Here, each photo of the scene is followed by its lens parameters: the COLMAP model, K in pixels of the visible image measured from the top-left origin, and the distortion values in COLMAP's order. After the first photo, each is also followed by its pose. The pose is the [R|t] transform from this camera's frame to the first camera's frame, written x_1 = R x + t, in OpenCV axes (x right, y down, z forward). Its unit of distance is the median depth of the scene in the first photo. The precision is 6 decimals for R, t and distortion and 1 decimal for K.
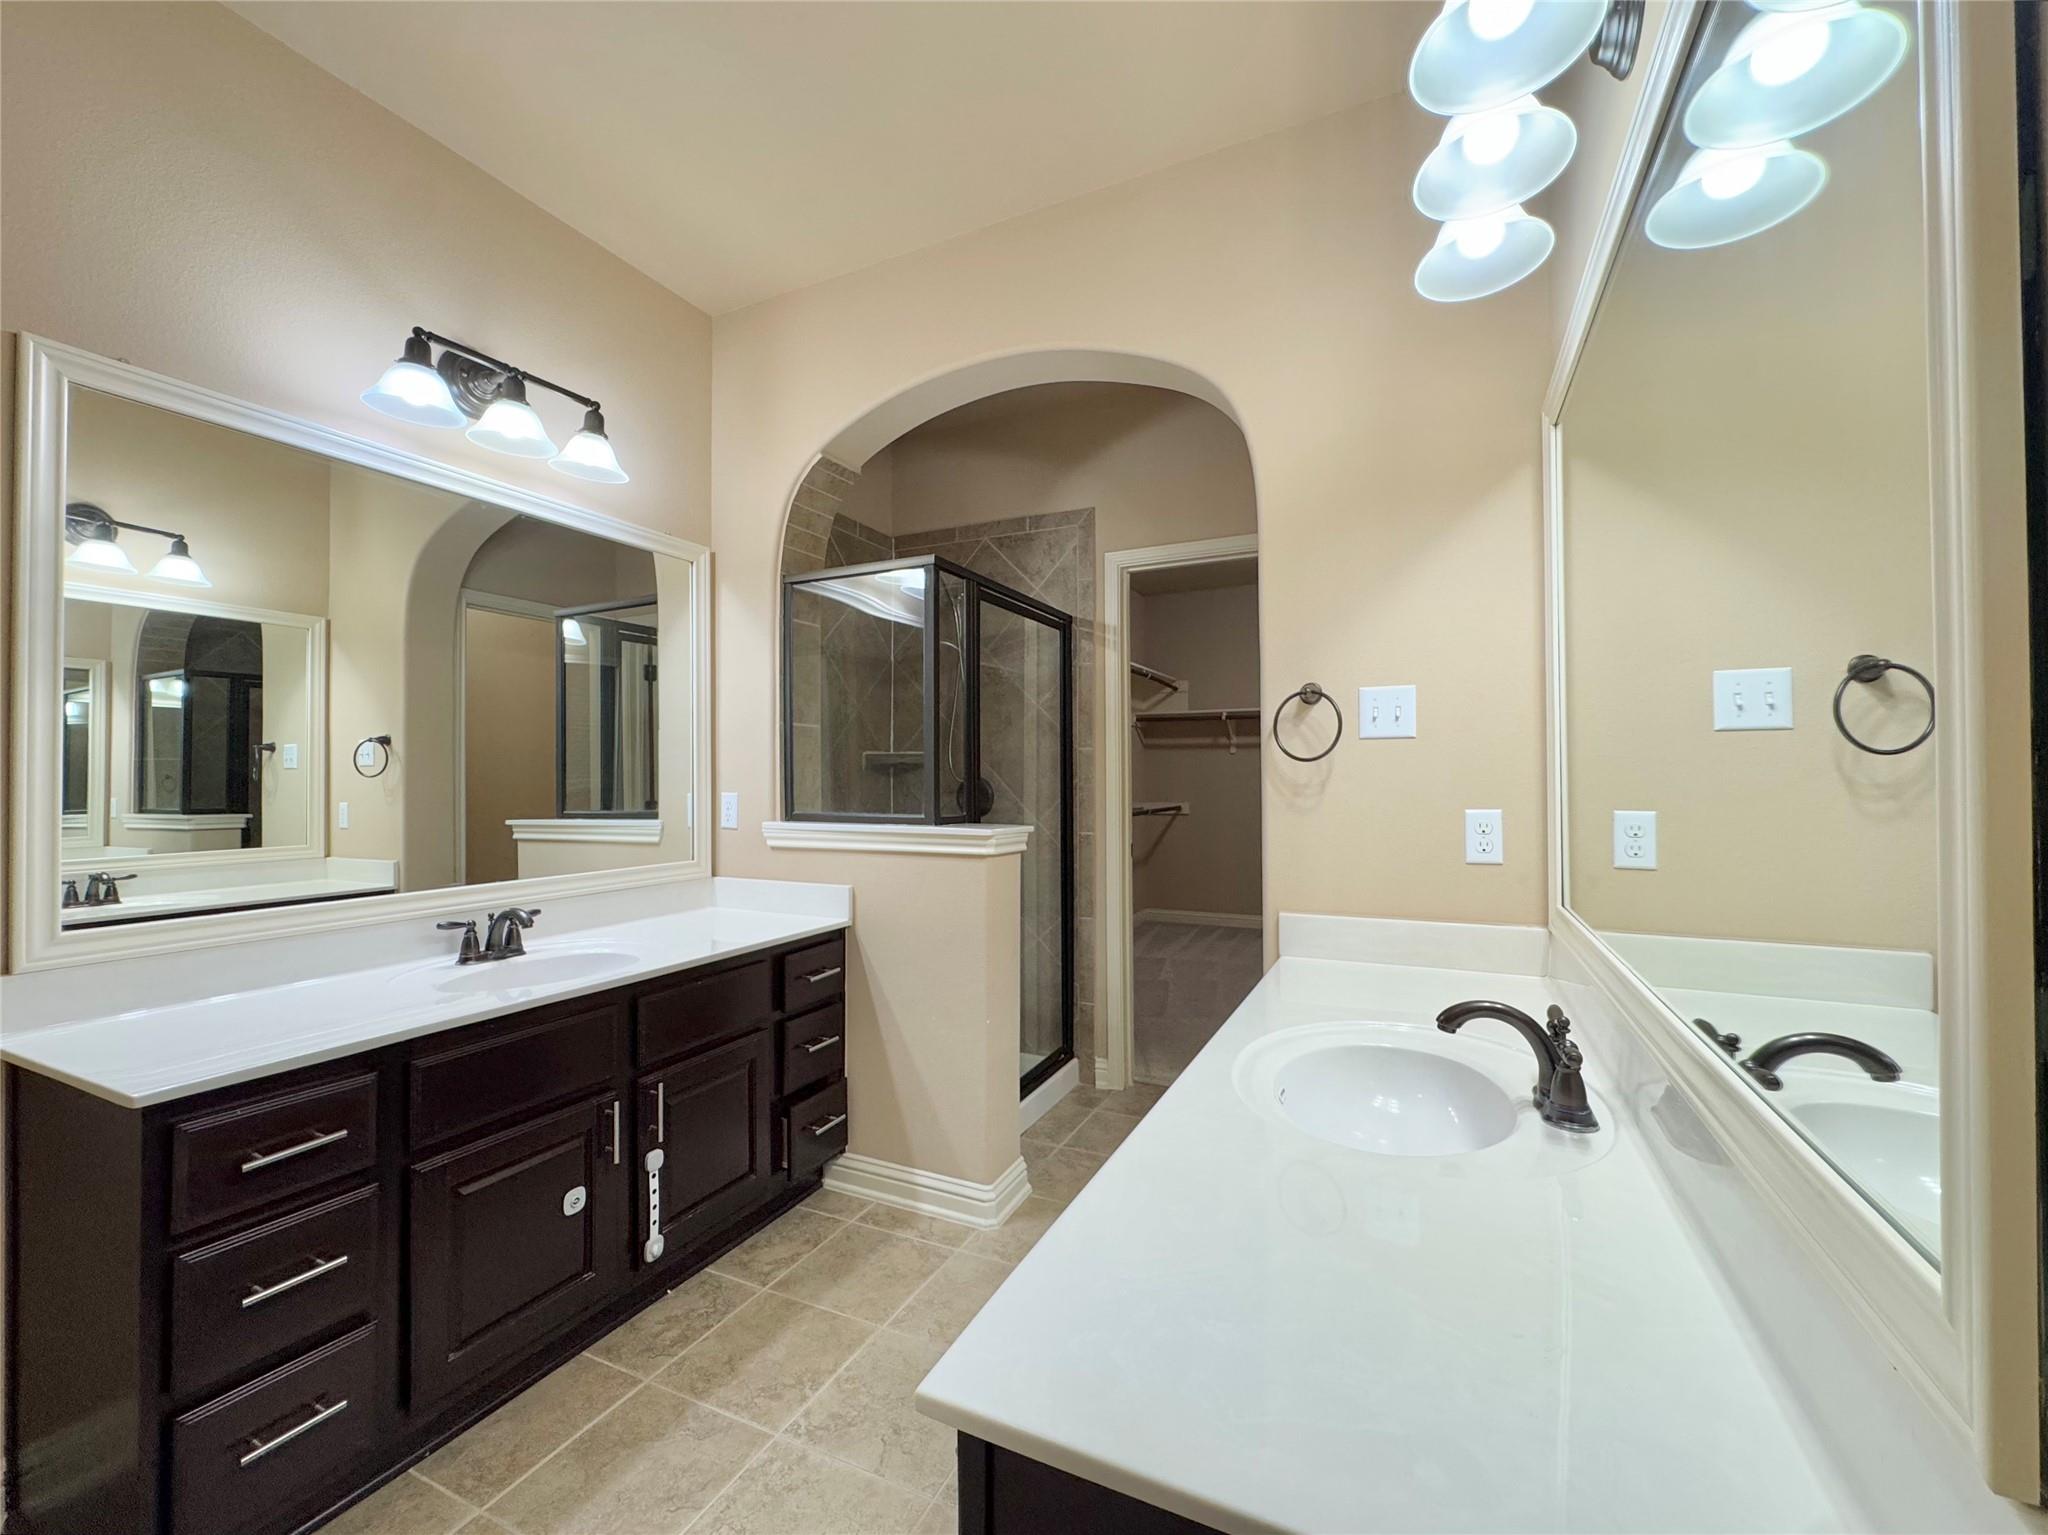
lens RADIAL K [[825.9, 0, 1029.3], [0, 825.9, 767.2], [0, 0, 1]] dist [-0.006725, 0.000135]
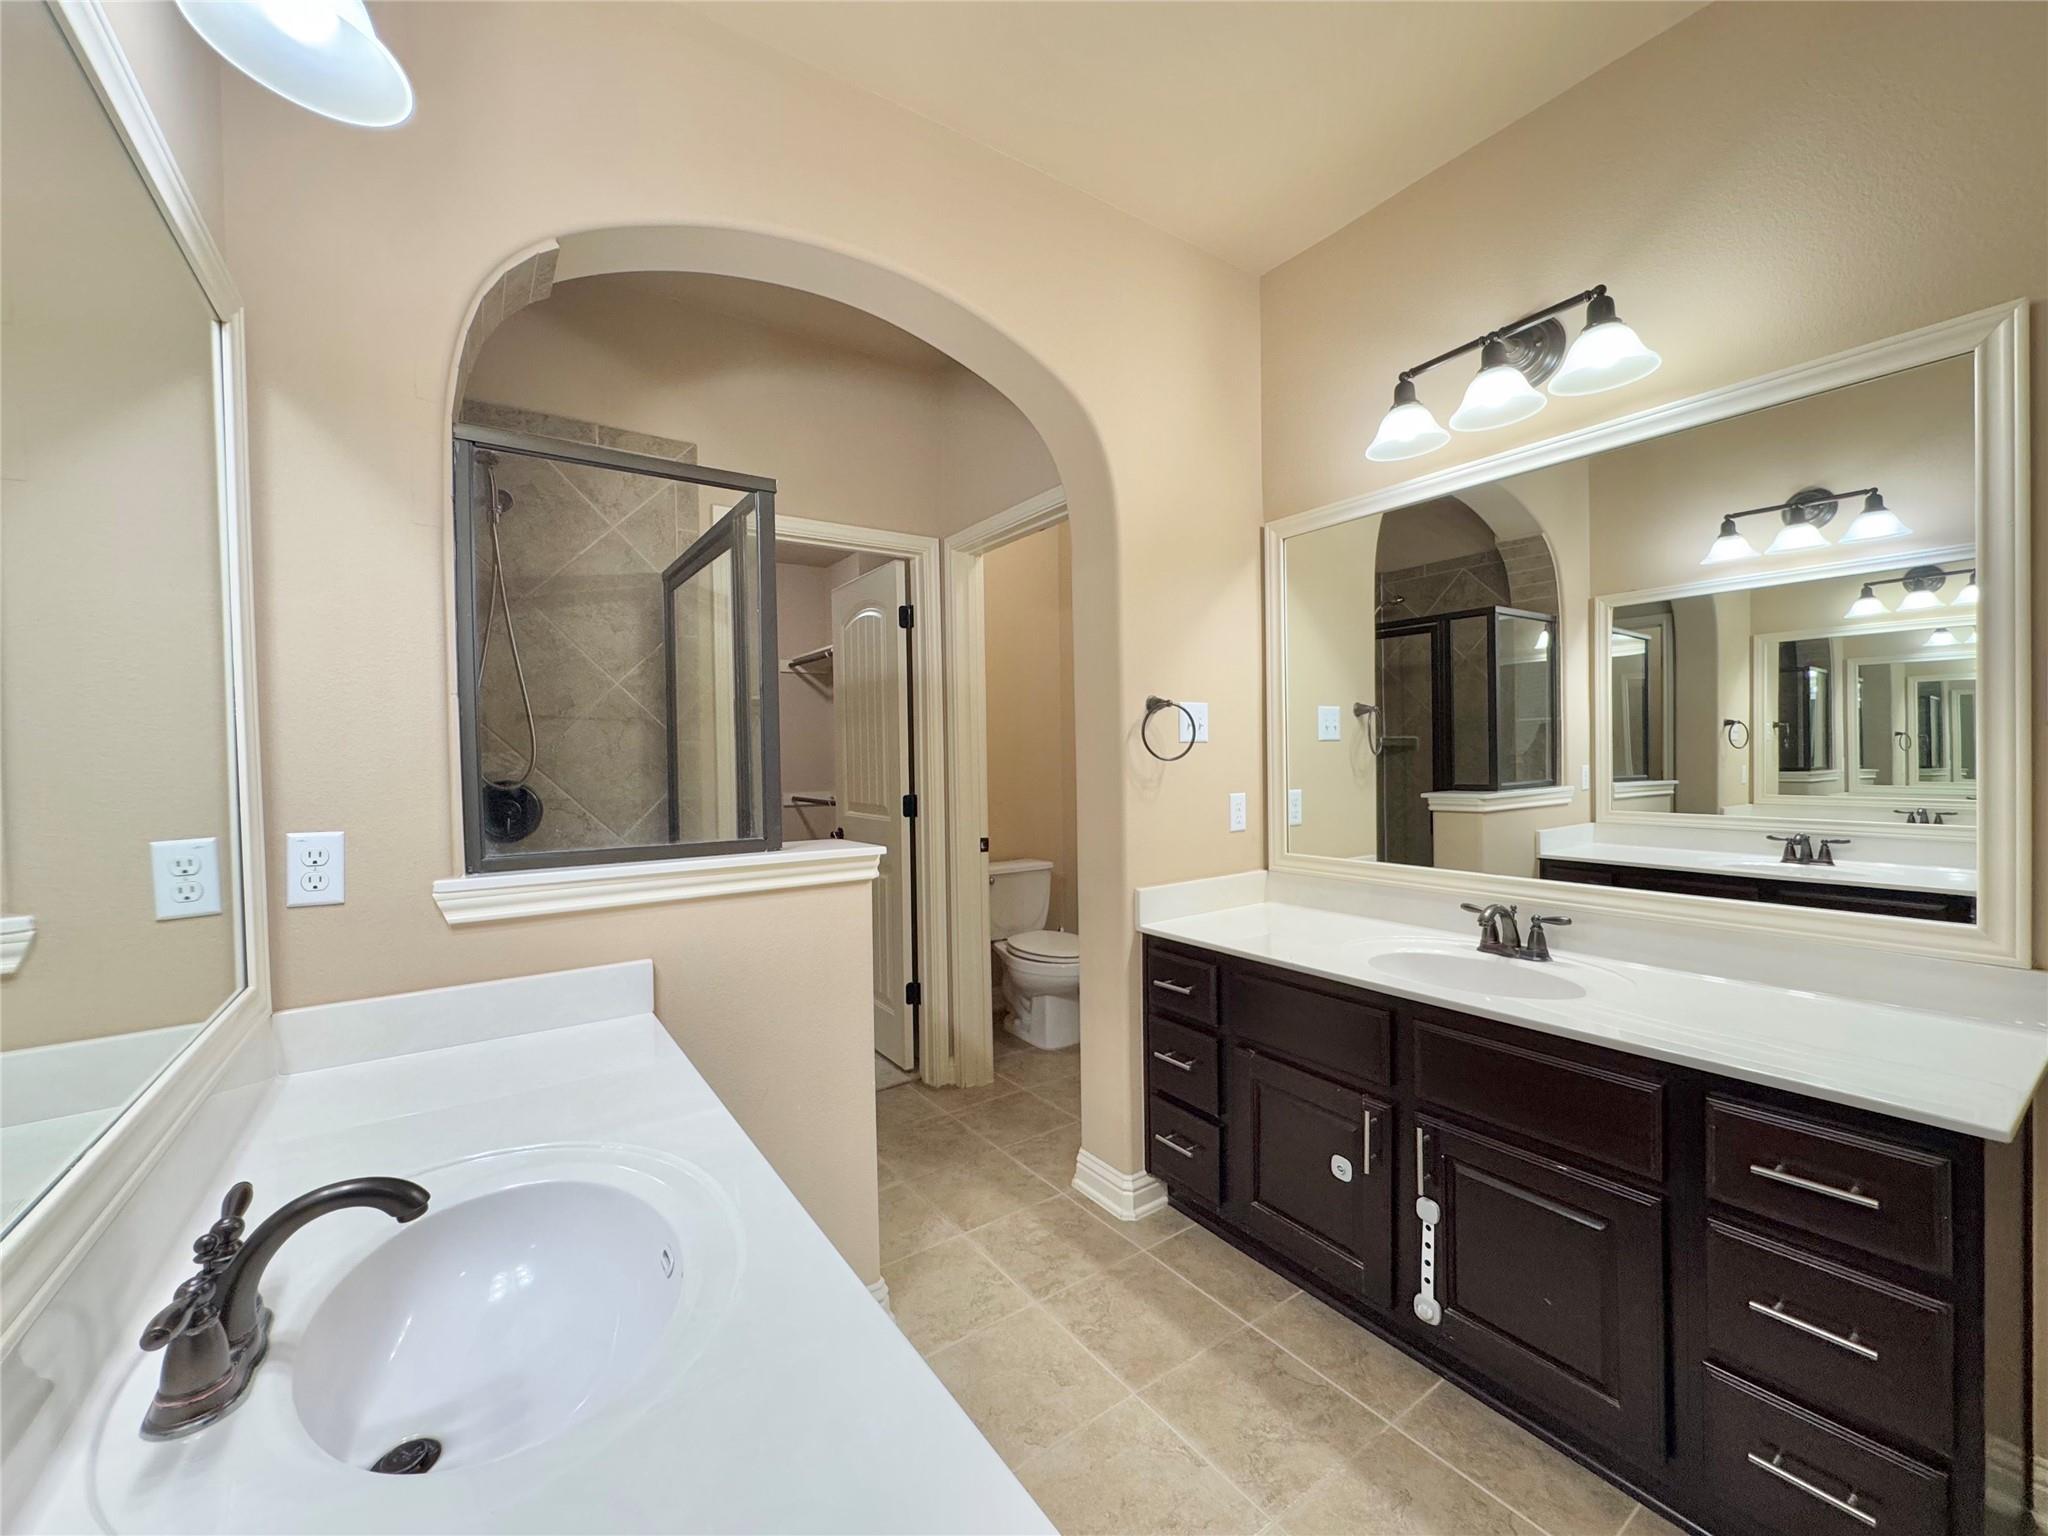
lens RADIAL K [[825.9, 0, 1019.0], [0, 825.9, 767.2], [0, 0, 1]] dist [-0.006725, 0.000135]
pose [[0.504307, -0.016066, 0.863375, -0.586978], [0.005925, 0.999868, 0.015146, -0.012104], [-0.863504, -0.002523, 0.504336, 0.410591]]
